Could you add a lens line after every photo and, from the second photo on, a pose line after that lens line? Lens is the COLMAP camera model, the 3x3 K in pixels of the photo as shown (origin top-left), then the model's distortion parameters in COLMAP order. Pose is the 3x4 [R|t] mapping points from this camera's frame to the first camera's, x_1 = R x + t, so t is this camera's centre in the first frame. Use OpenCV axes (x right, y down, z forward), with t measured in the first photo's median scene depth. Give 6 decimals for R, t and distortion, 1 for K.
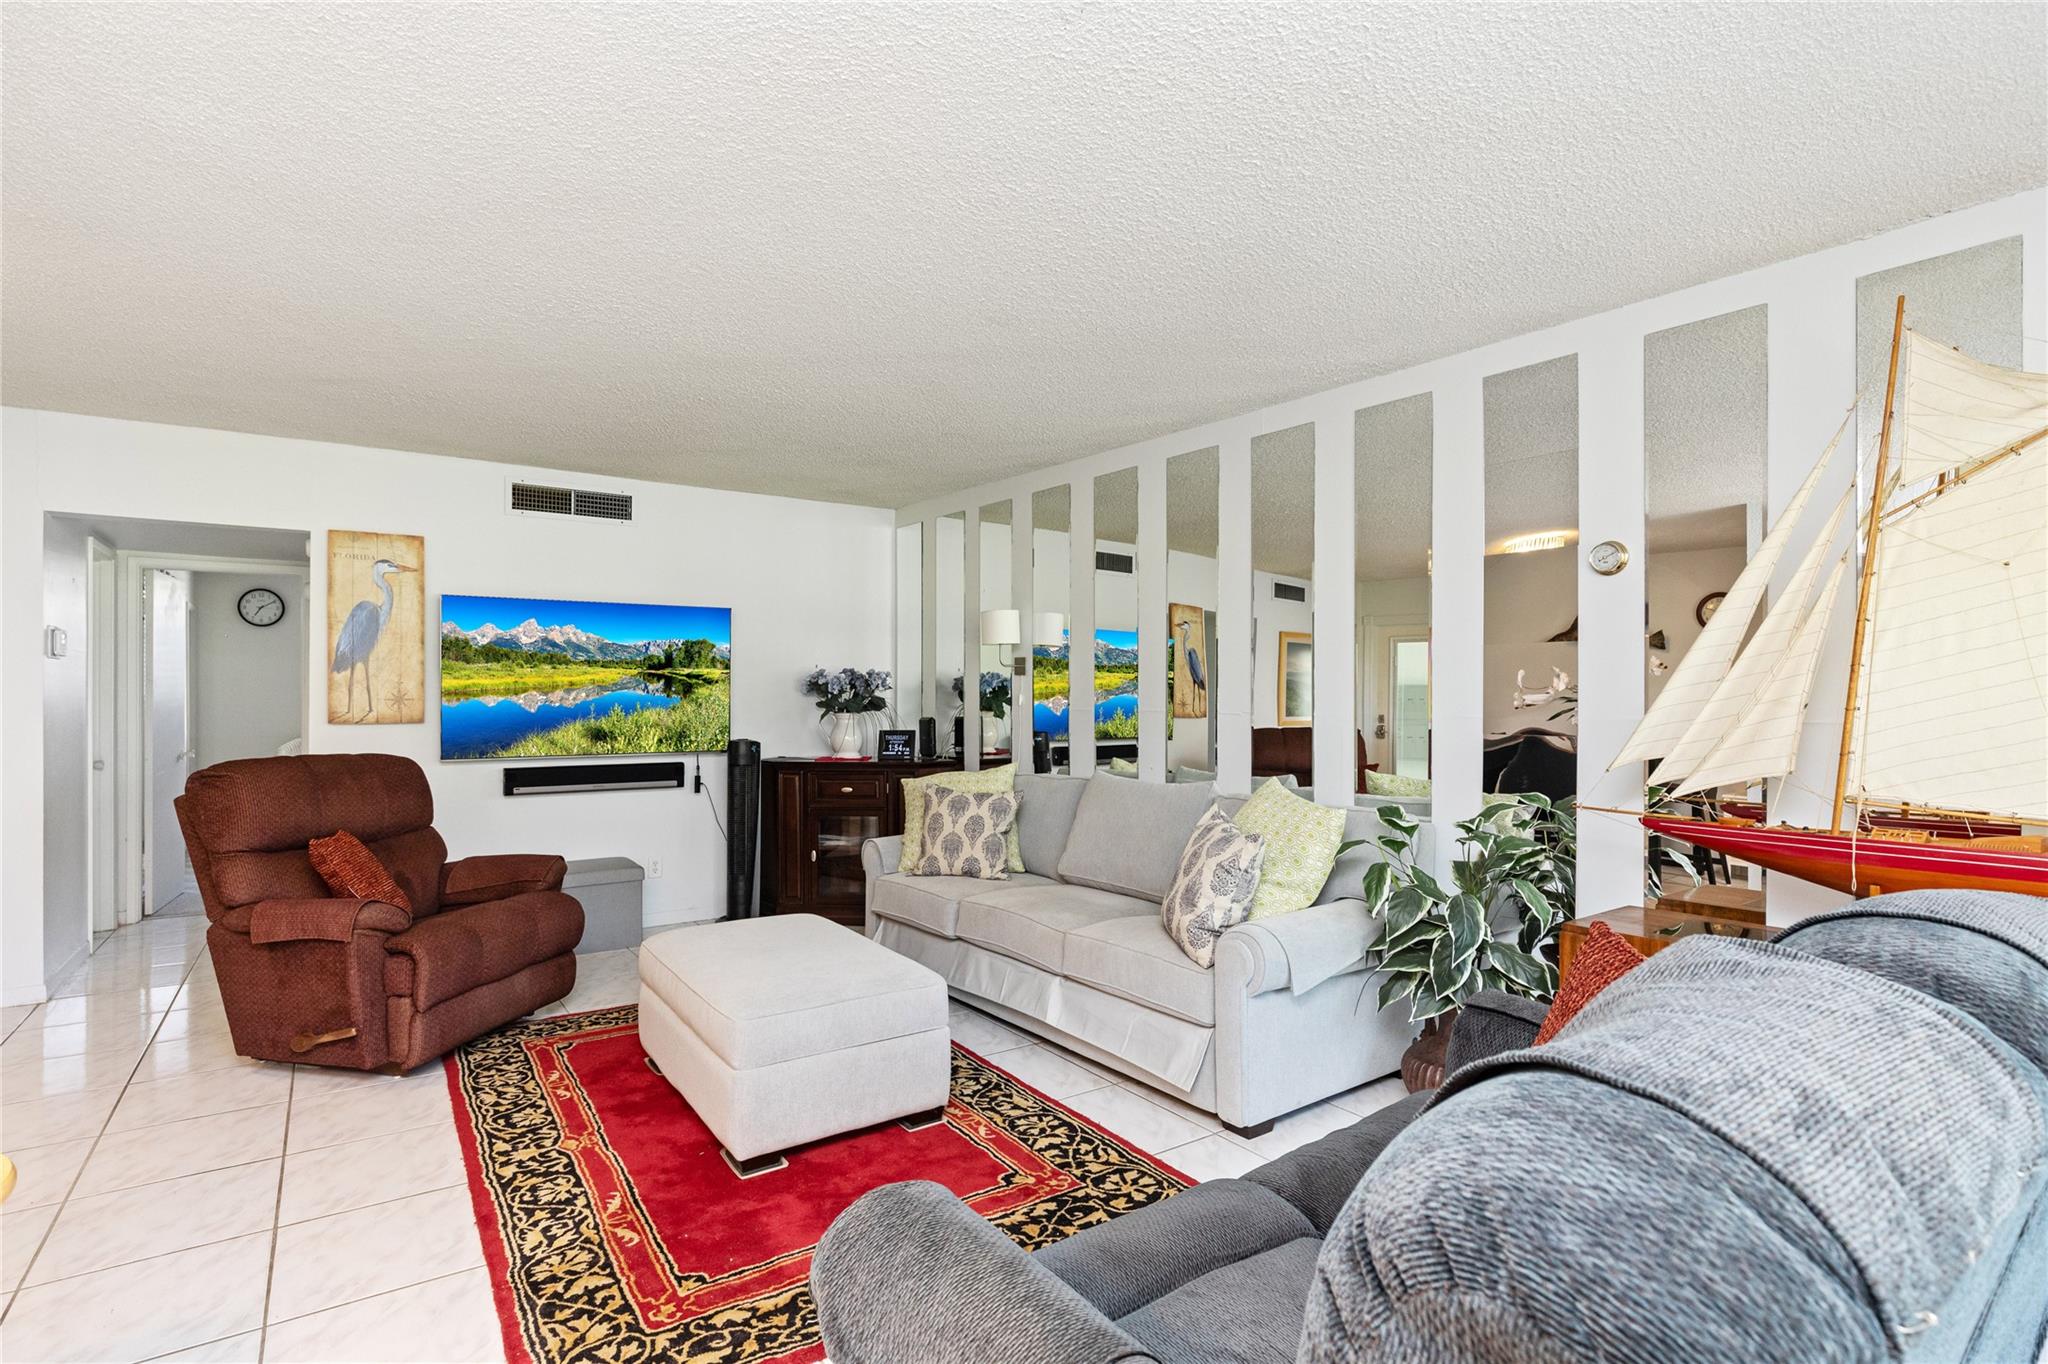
lens RADIAL K [[990.1, 0, 1005.1], [0, 990.1, 694.4], [0, 0, 1]] dist [-0.006034, -0.000142]
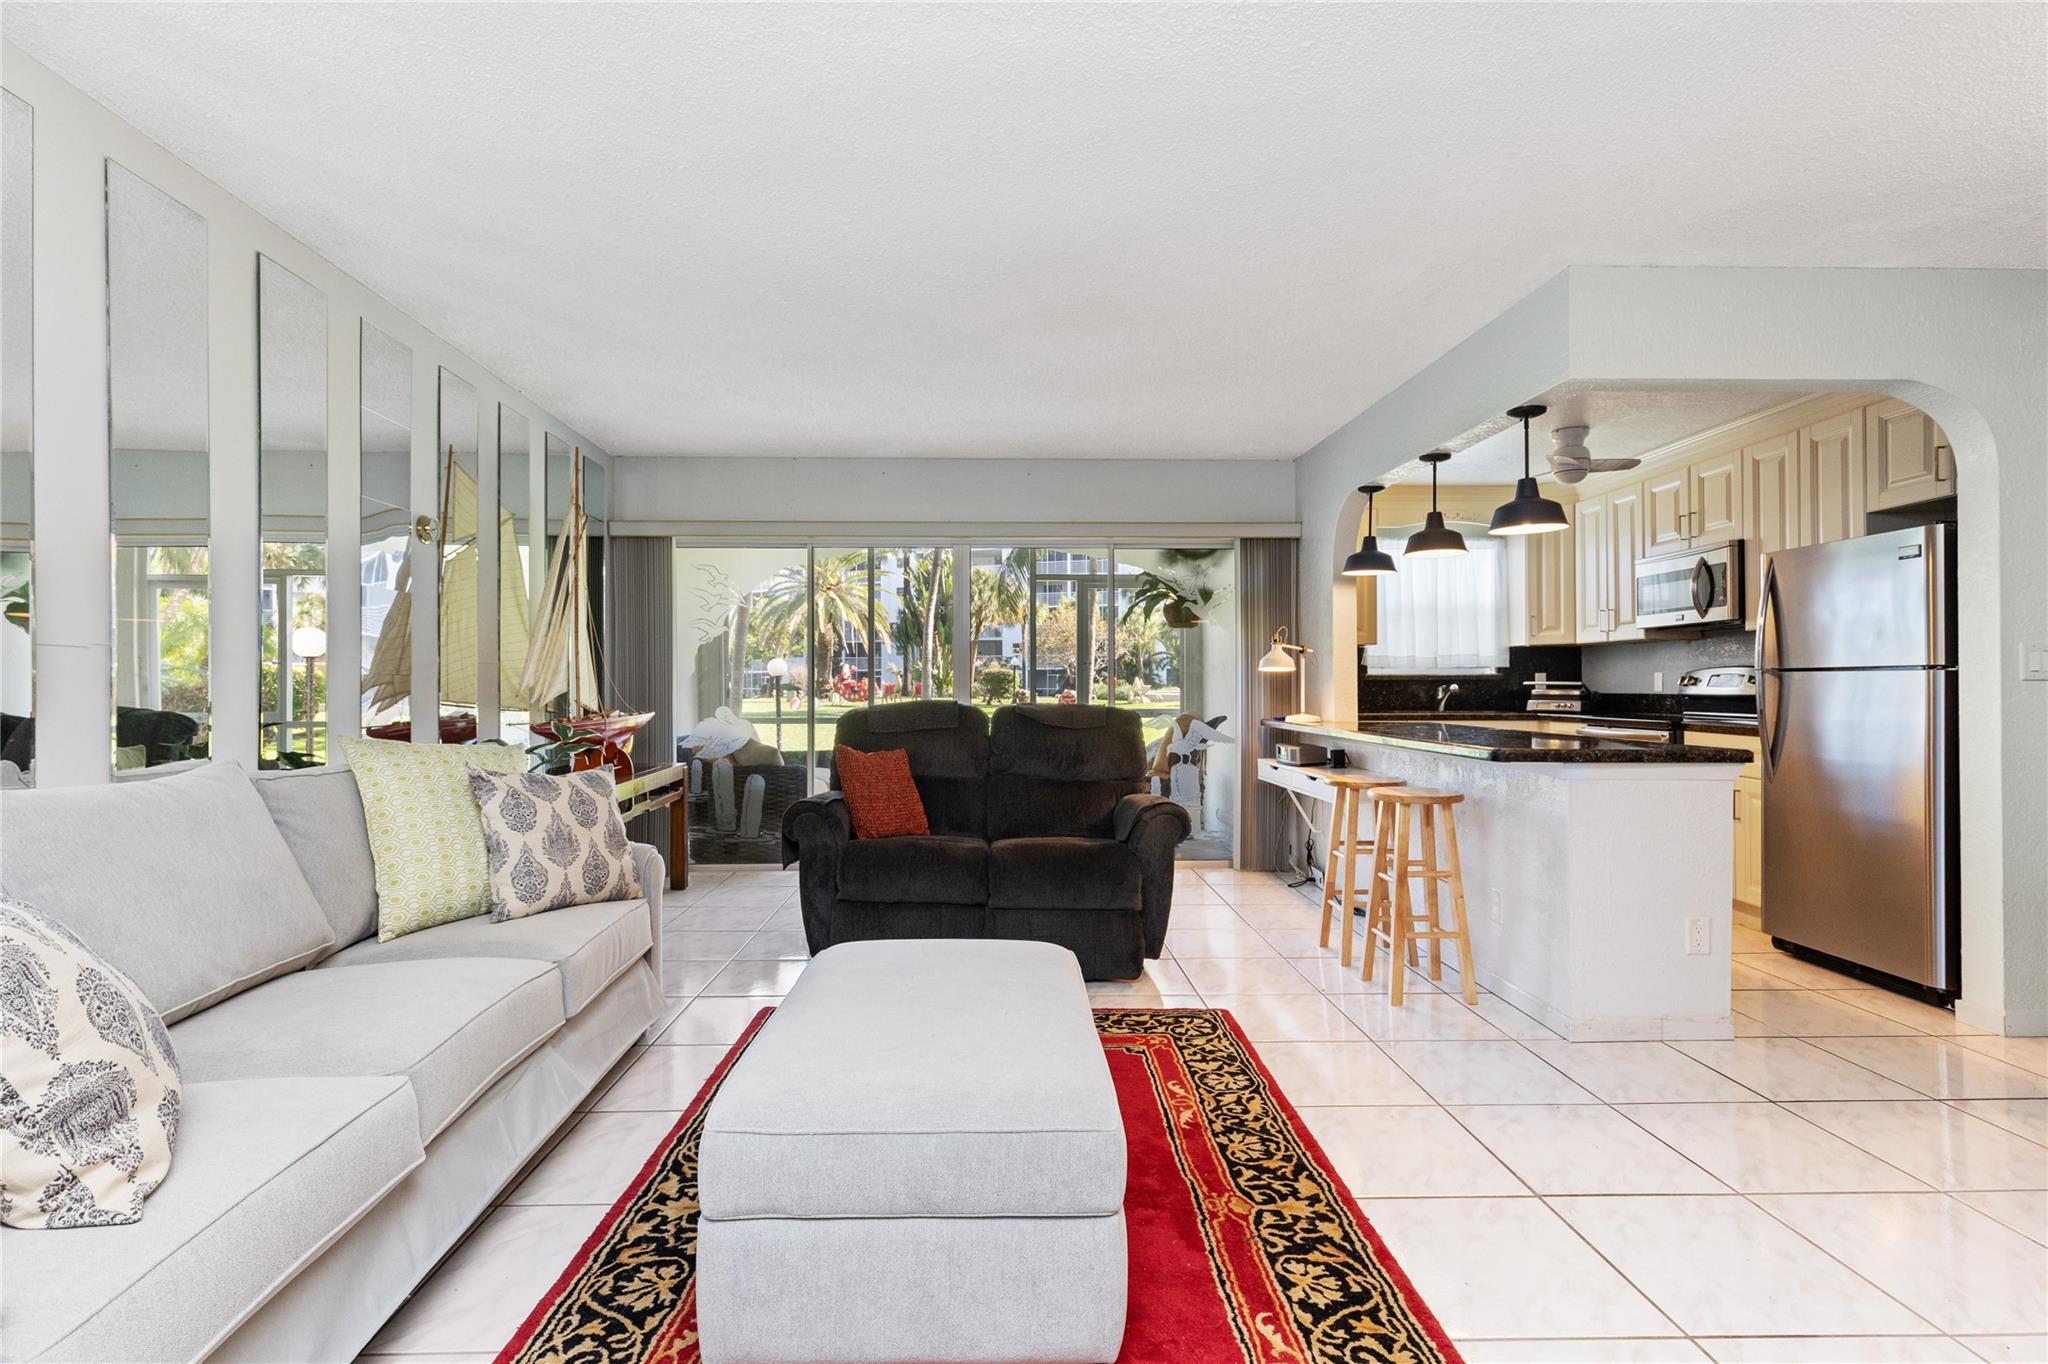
lens RADIAL K [[966.8, 0, 1016.6], [0, 966.8, 676.9], [0, 0, 1]] dist [0.002938, 0.000106]
pose [[-0.845330, 0.002674, 0.534237, -0.580332], [-0.000350, 0.999984, -0.005560, 0.048476], [-0.534244, -0.004887, -0.845316, 1.438747]]
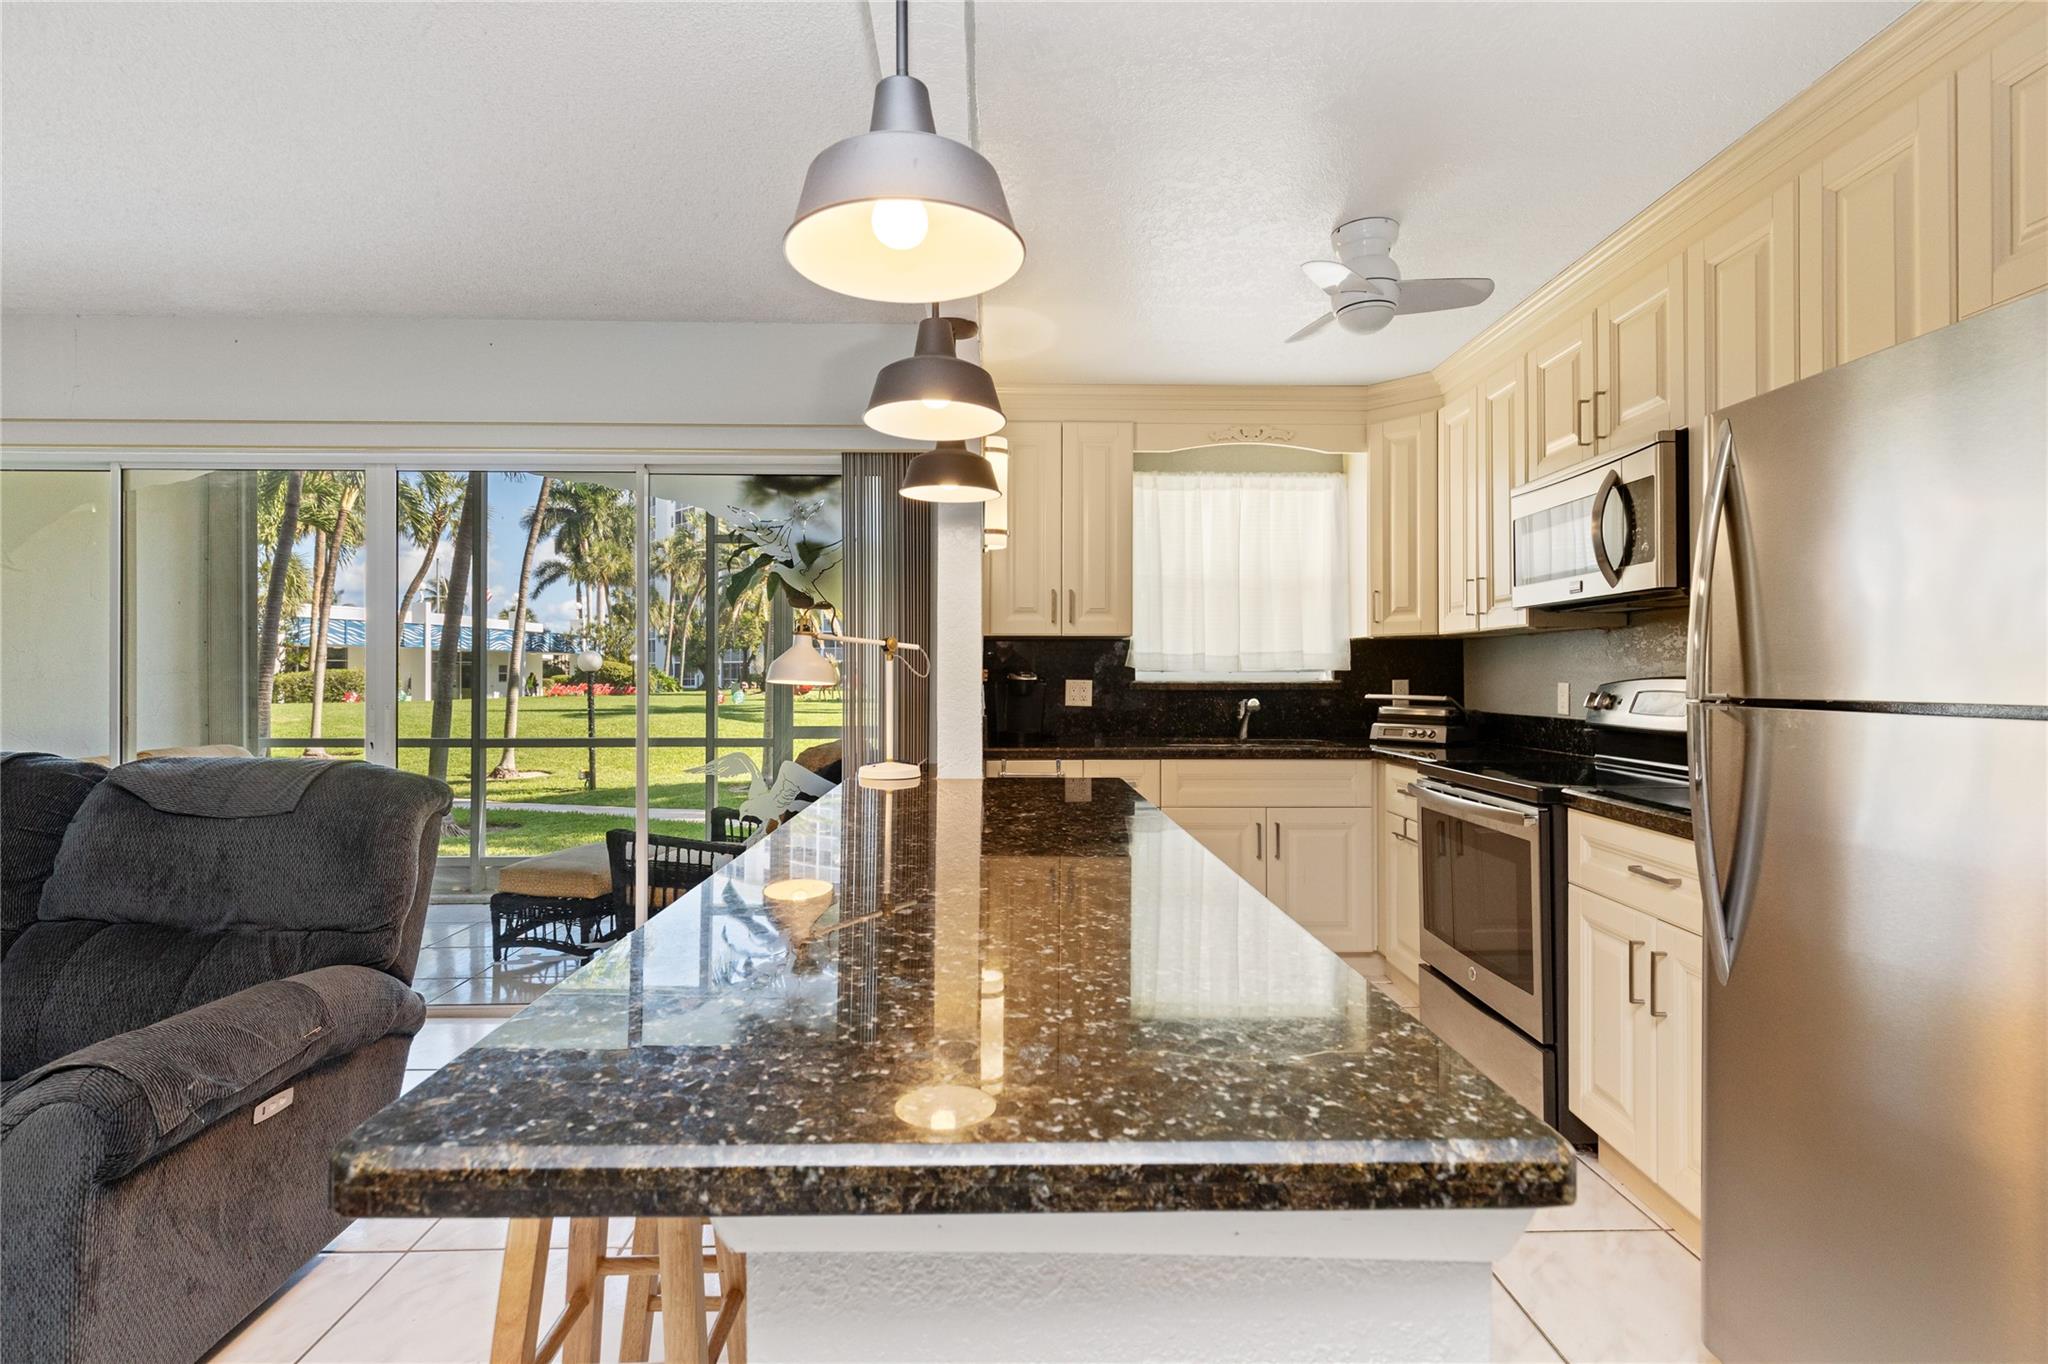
lens RADIAL K [[946.7, 0, 1027.5], [0, 946.7, 665.6], [0, 0, 1]] dist [0.001825, -0.000054]
pose [[-0.844883, 0.001375, 0.534950, -0.686450], [-0.002753, 0.999972, -0.006919, 0.019955], [-0.534944, -0.007319, -0.844856, 0.517747]]
